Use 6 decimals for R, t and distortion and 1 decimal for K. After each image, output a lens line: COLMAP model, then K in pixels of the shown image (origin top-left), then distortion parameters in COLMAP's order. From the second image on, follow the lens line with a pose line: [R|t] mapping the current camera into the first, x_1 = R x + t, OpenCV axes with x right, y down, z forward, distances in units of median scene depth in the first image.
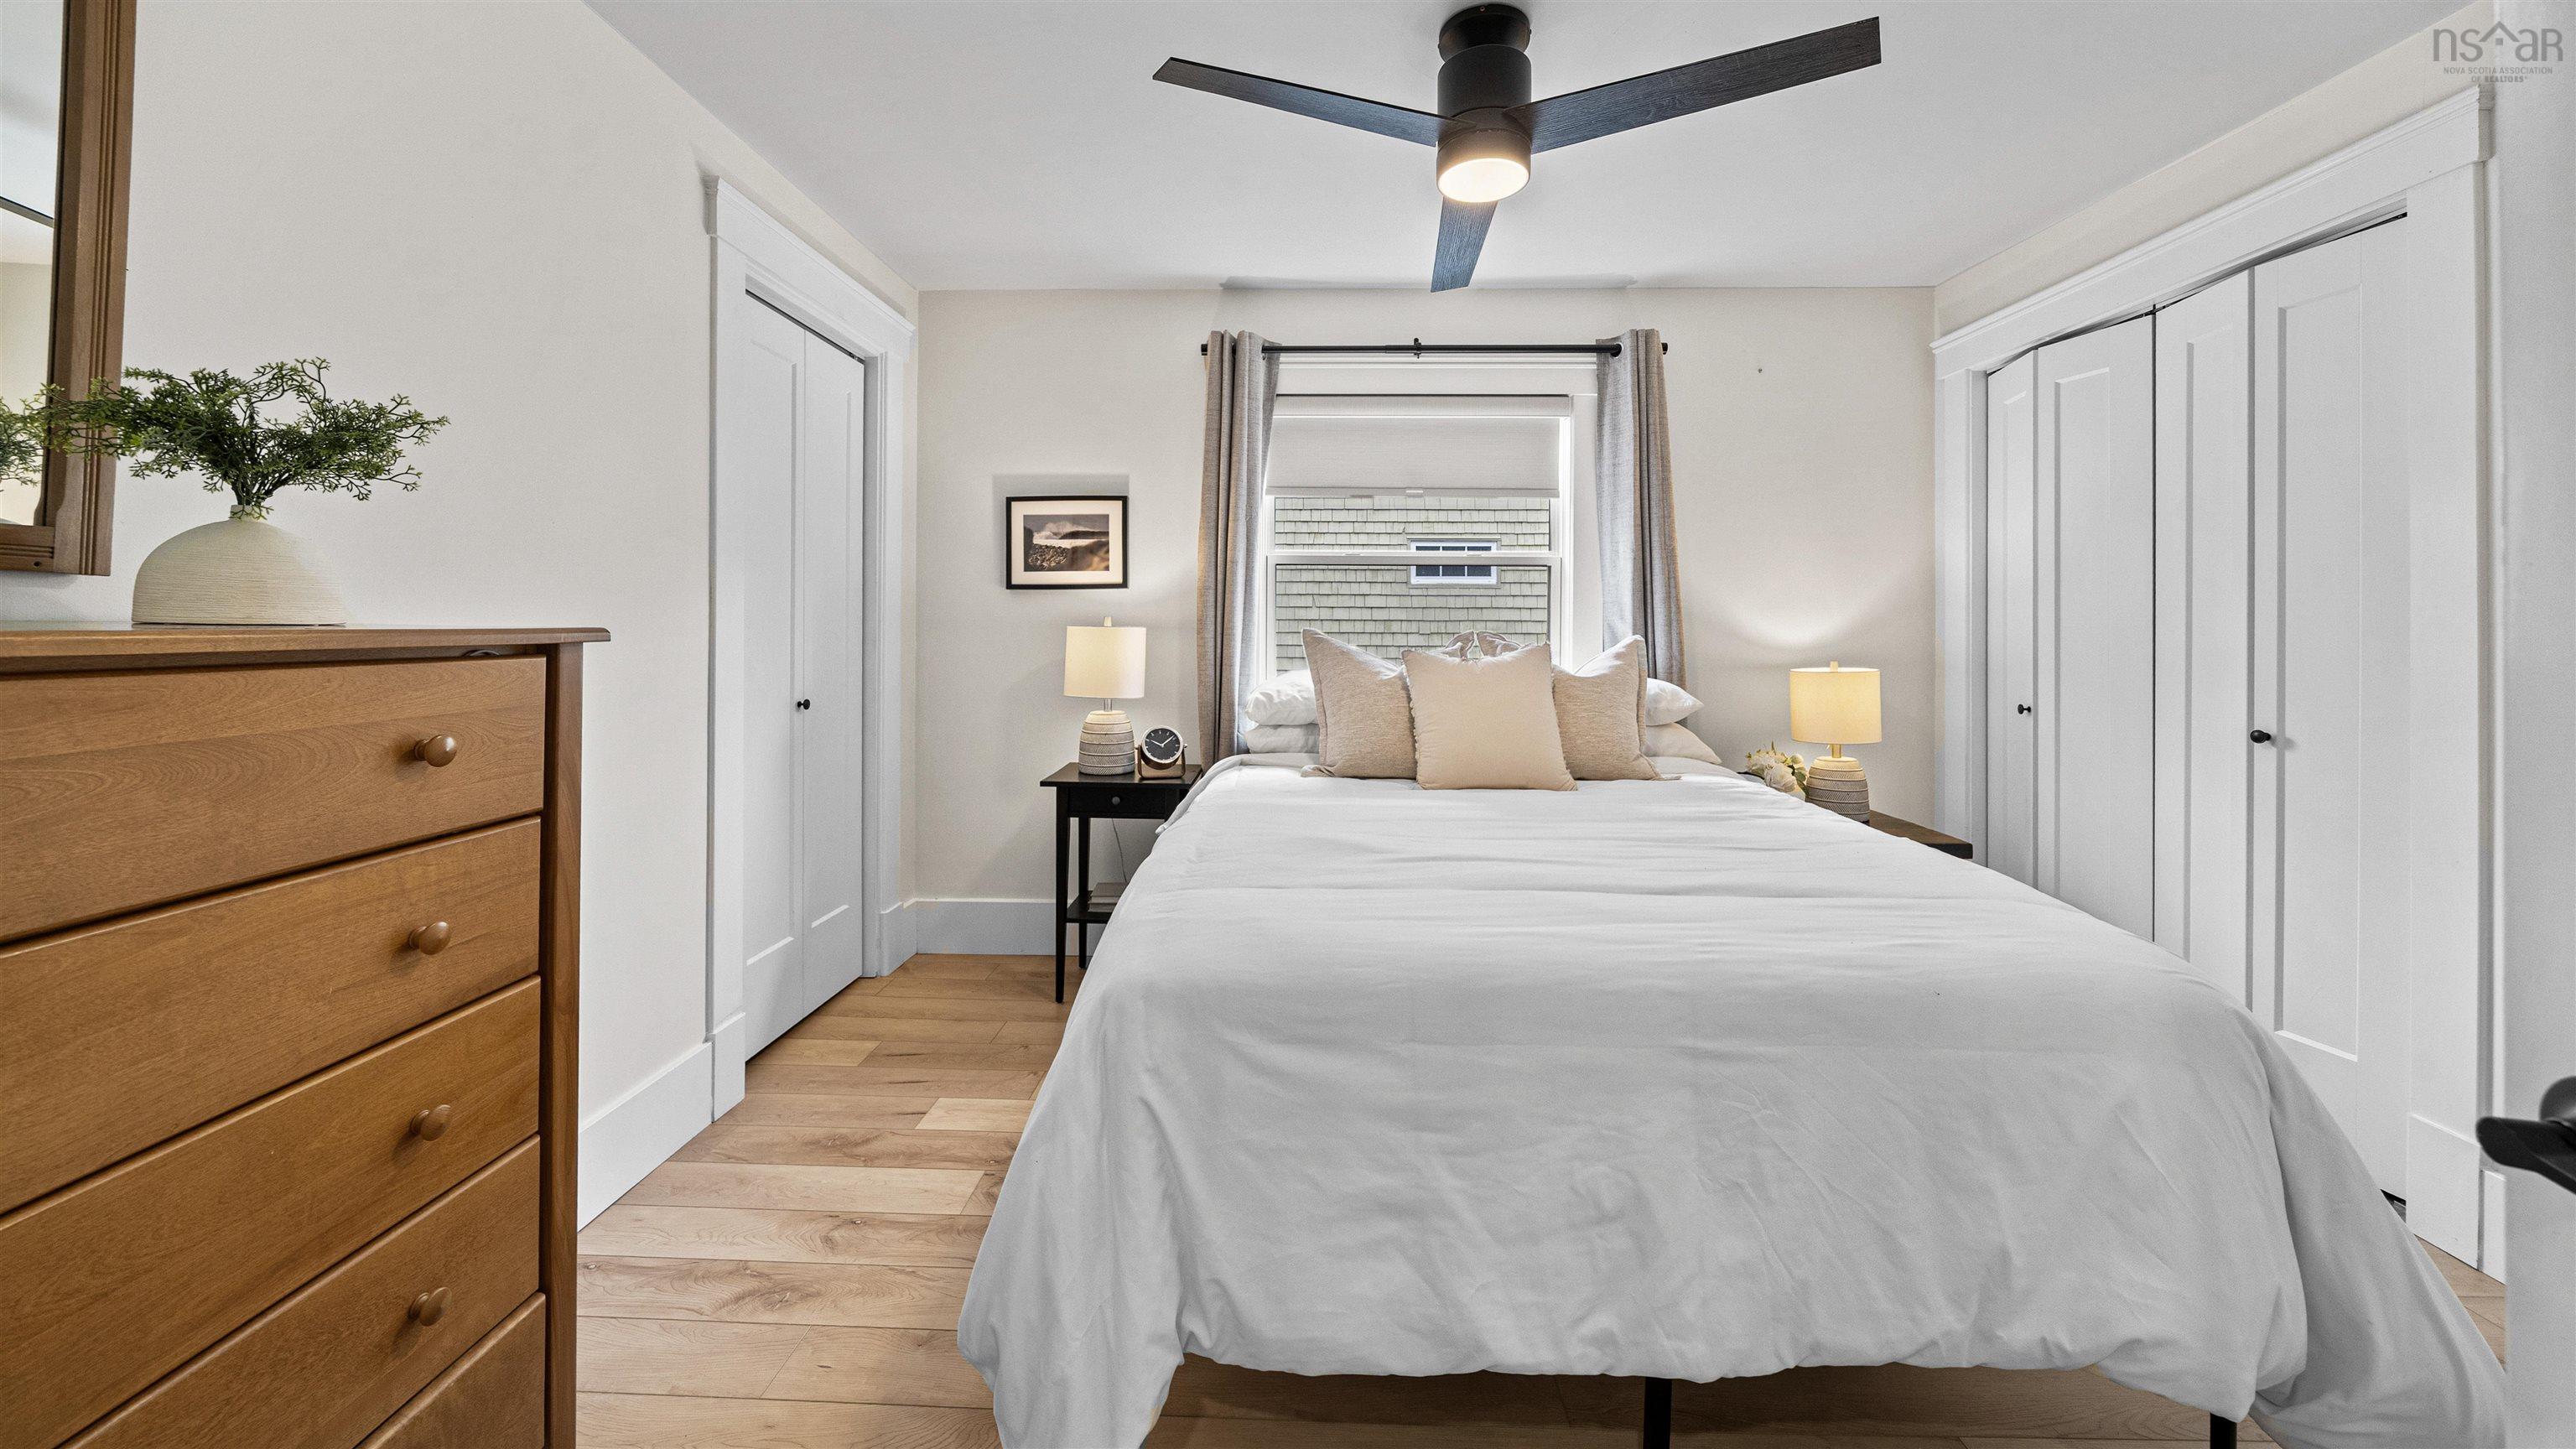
lens RADIAL K [[907.8, 0, 1285.9], [0, 907.8, 634.8], [0, 0, 1]] dist [-0.000712, 0.000041]
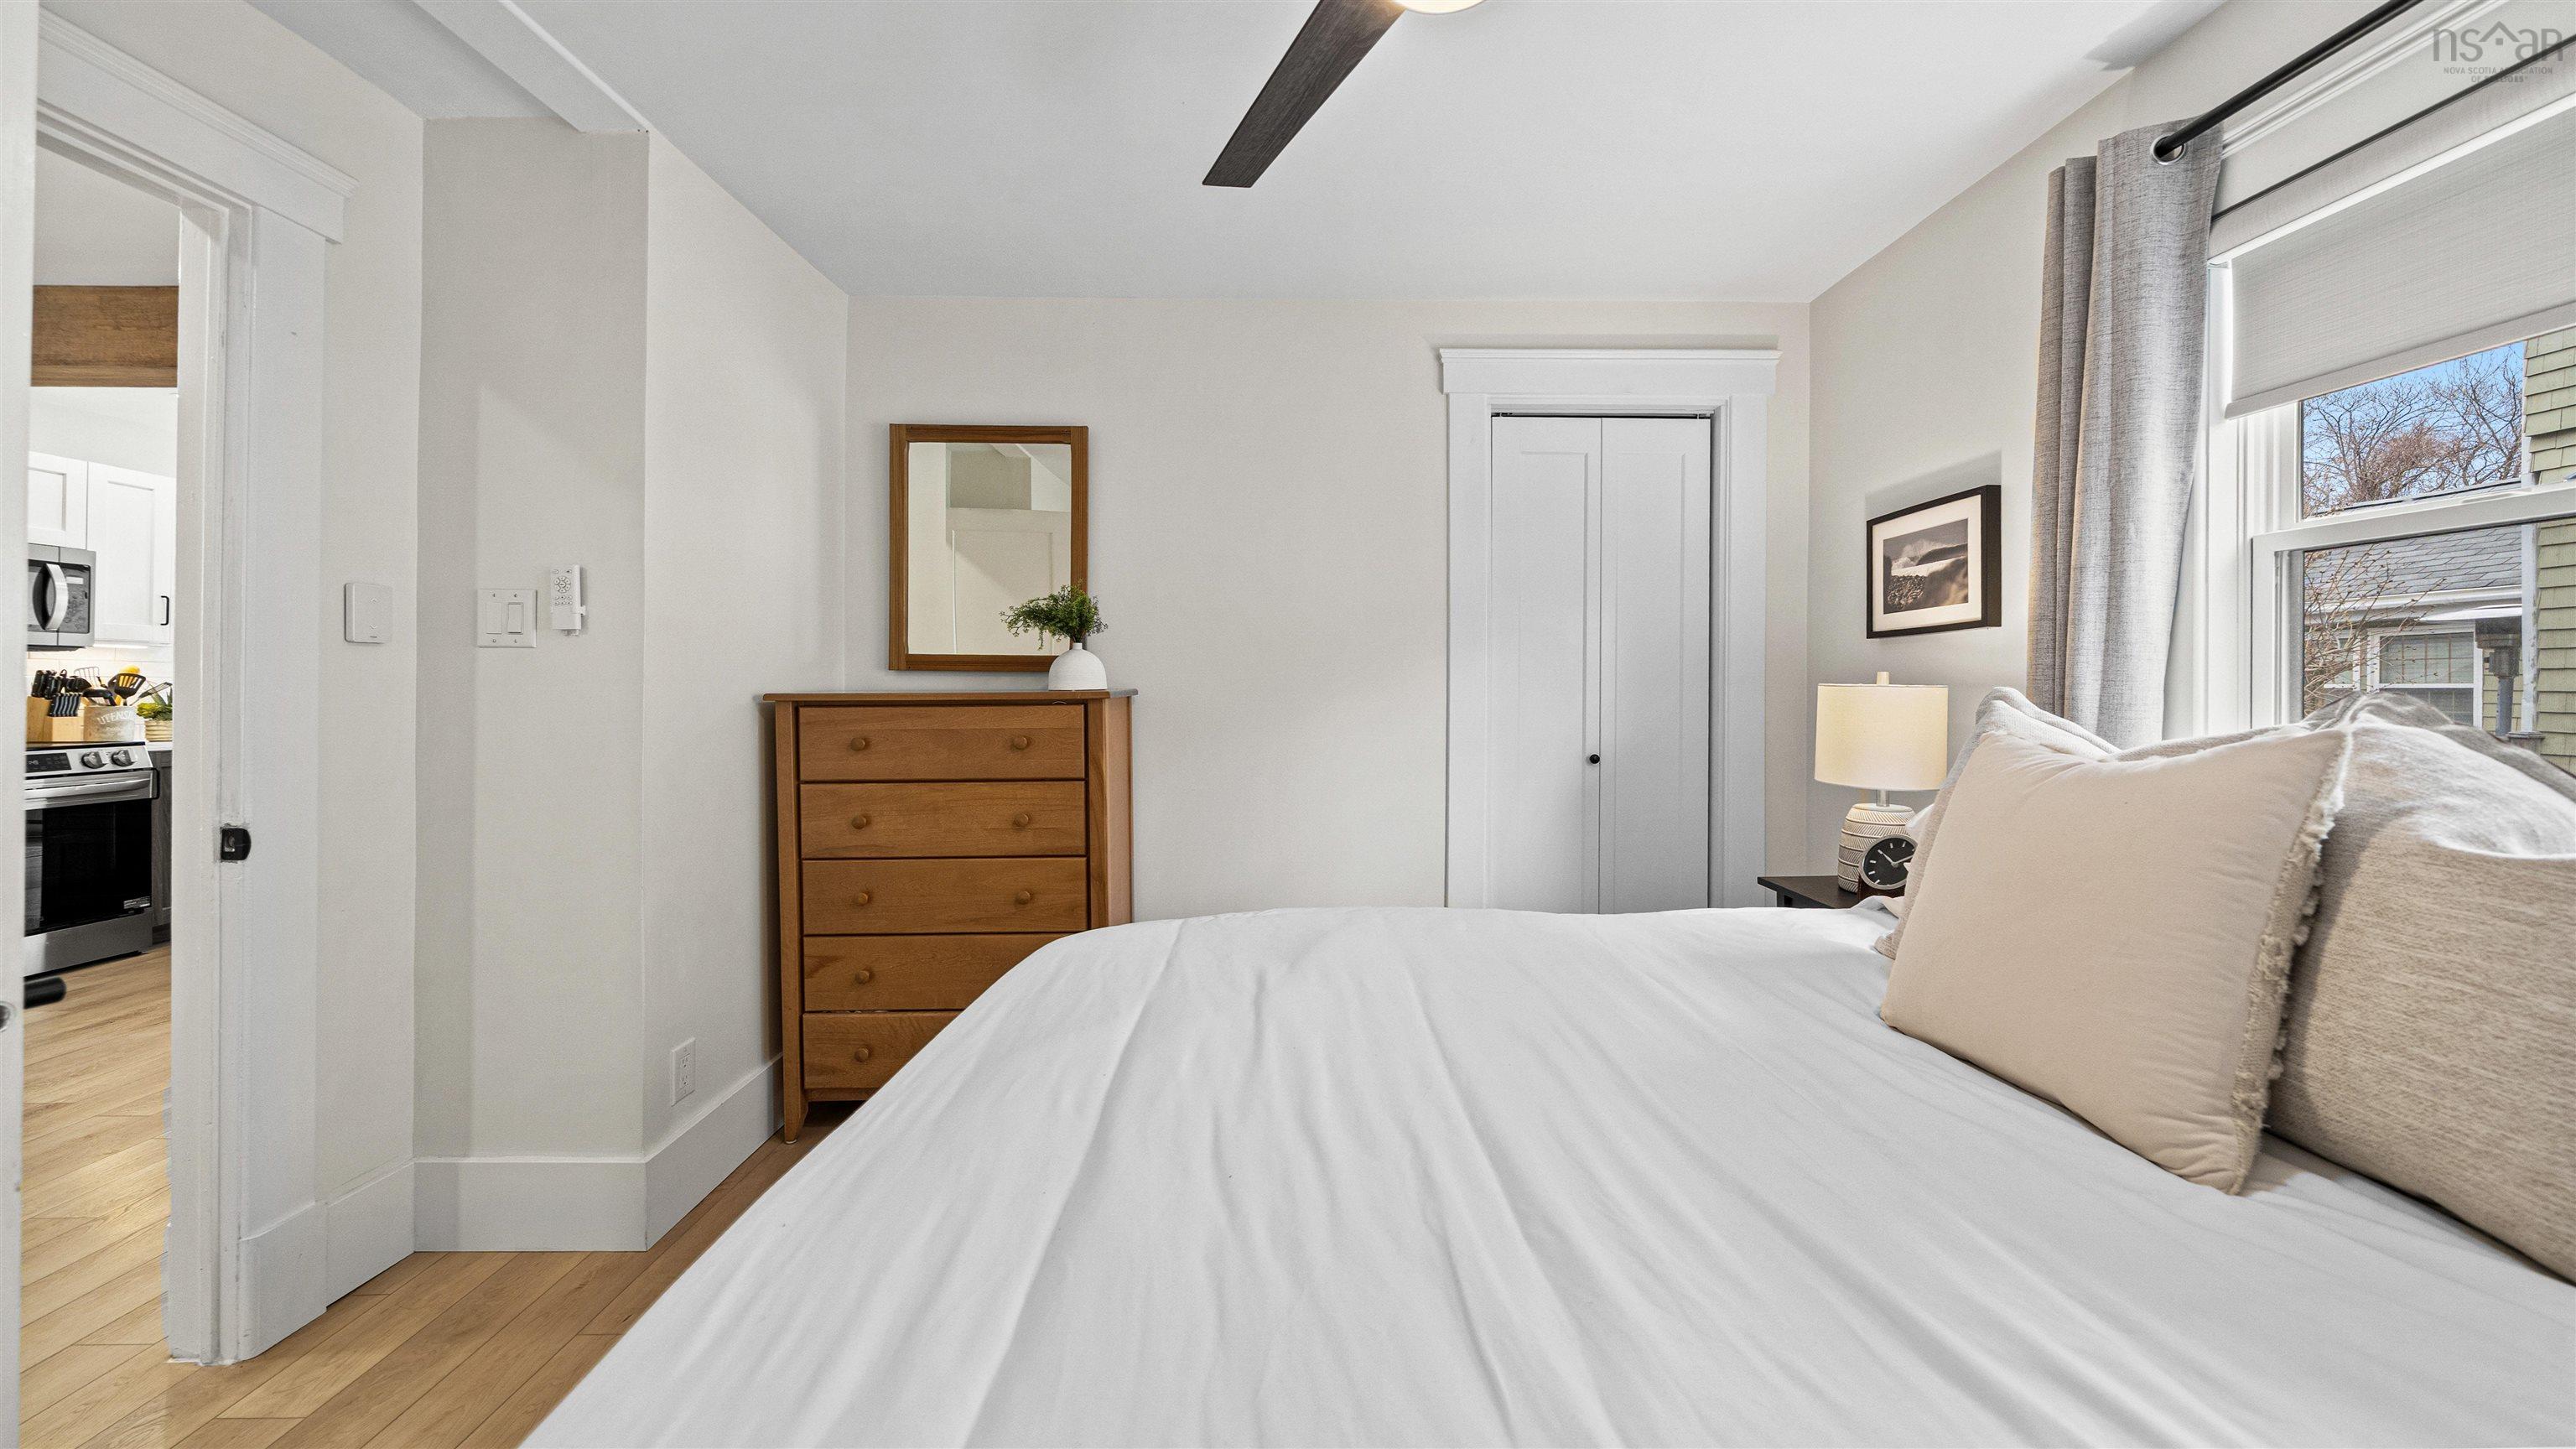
lens RADIAL K [[902.2, 0, 1287.2], [0, 902.2, 705.7], [0, 0, 1]] dist [-0.000486, -0.000035]
pose [[0.063772, 0.014441, -0.997860, 0.439622], [-0.003618, 0.999892, 0.014239, -0.001843], [0.997958, 0.002703, 0.063817, 0.454797]]
